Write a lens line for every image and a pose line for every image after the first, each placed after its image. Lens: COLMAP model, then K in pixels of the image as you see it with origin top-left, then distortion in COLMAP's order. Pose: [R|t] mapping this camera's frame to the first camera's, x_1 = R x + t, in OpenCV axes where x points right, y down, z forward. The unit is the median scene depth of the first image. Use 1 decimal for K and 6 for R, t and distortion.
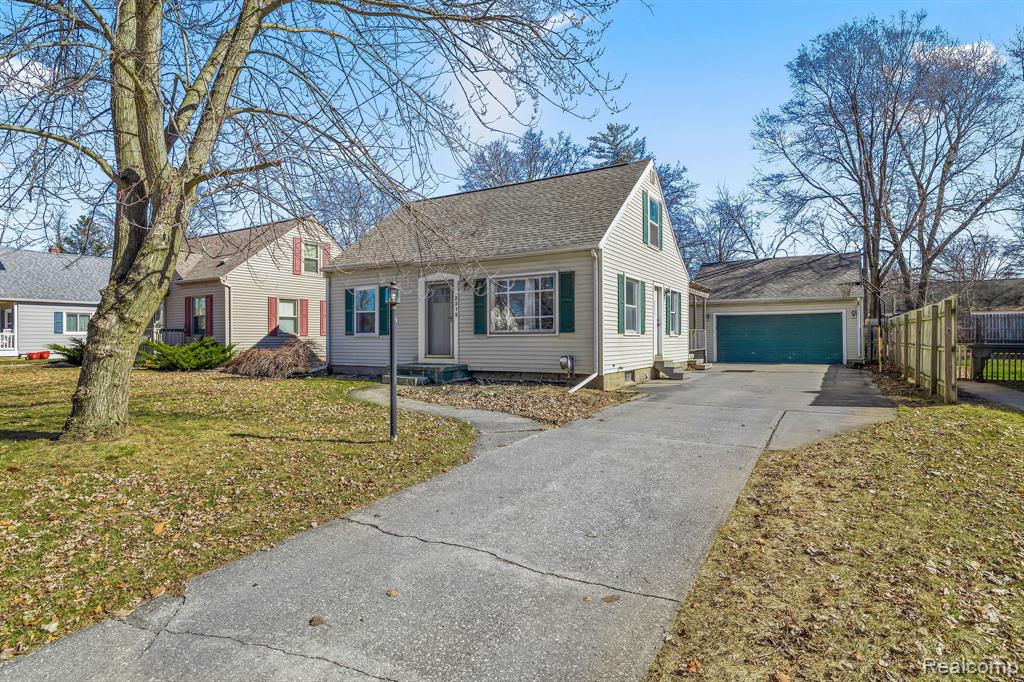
lens RADIAL K [[536.0, 0, 512.0], [0, 536.0, 341.0], [0, 0, 1]] dist [-0.001176, 0.000261]
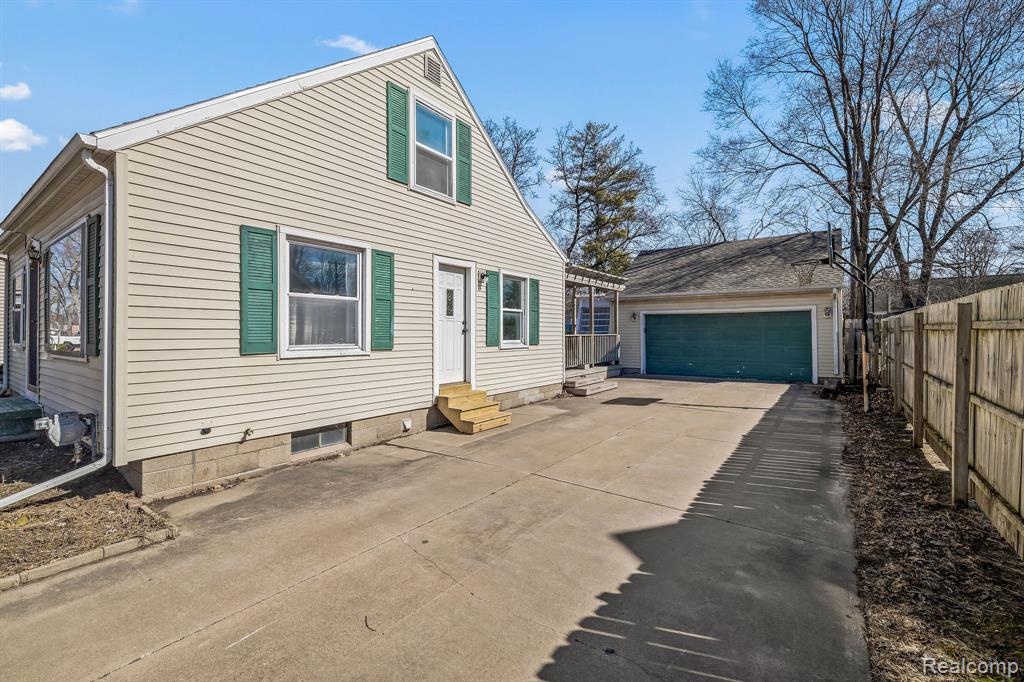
lens RADIAL K [[440.7, 0, 511.7], [0, 440.7, 336.6], [0, 0, 1]] dist [-0.000108, -0.000044]
pose [[0.996285, 0.002944, -0.086066, 0.256700], [-0.002652, 0.999990, 0.003497, -0.018233], [0.086076, -0.003256, 0.996283, 0.364263]]
